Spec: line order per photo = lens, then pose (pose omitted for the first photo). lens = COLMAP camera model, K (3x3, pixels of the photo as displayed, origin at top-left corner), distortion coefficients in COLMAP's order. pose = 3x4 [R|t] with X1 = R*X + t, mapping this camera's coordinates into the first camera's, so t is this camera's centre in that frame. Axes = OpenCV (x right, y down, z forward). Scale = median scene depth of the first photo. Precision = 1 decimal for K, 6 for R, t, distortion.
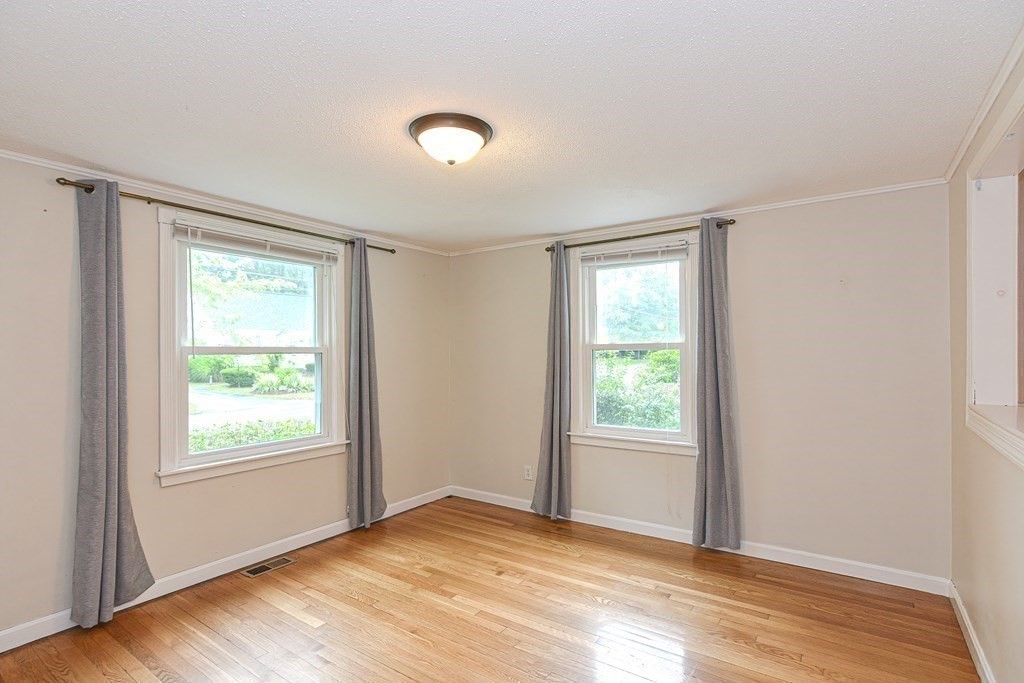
lens RADIAL K [[494.2, 0, 513.9], [0, 494.2, 354.6], [0, 0, 1]] dist [-0.000451, 0.000105]
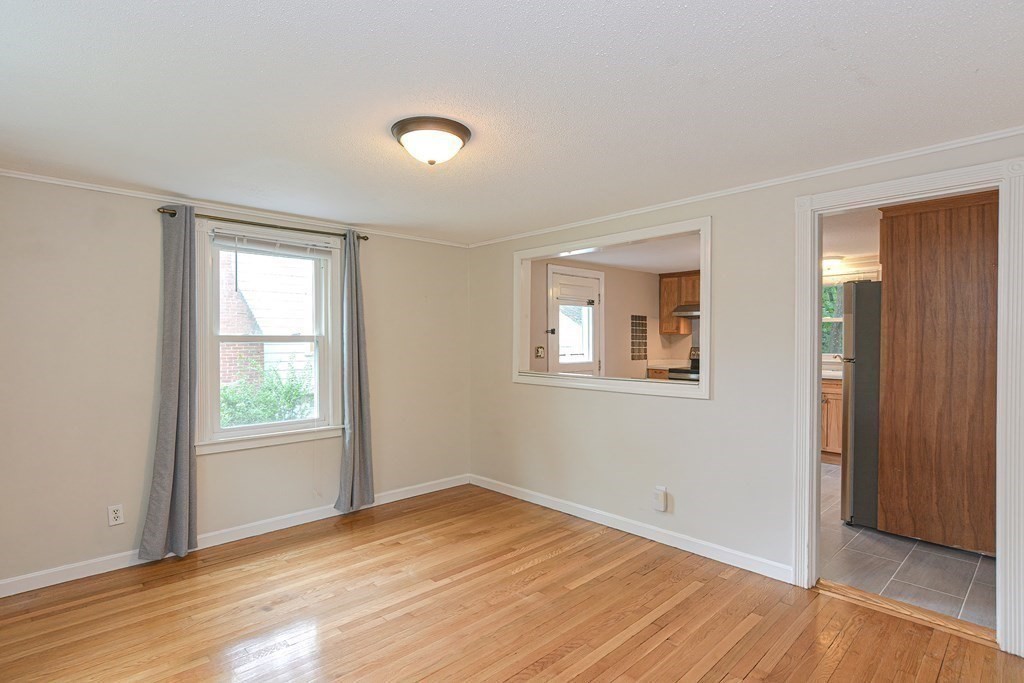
lens RADIAL K [[497.1, 0, 512.0], [0, 497.1, 341.5], [0, 0, 1]] dist [-0.000110, 0.000332]
pose [[0.236879, 0.005649, 0.971523, -0.634292], [0.005333, 0.999960, -0.007115, -0.001090], [-0.971524, 0.006866, 0.236840, 0.334862]]
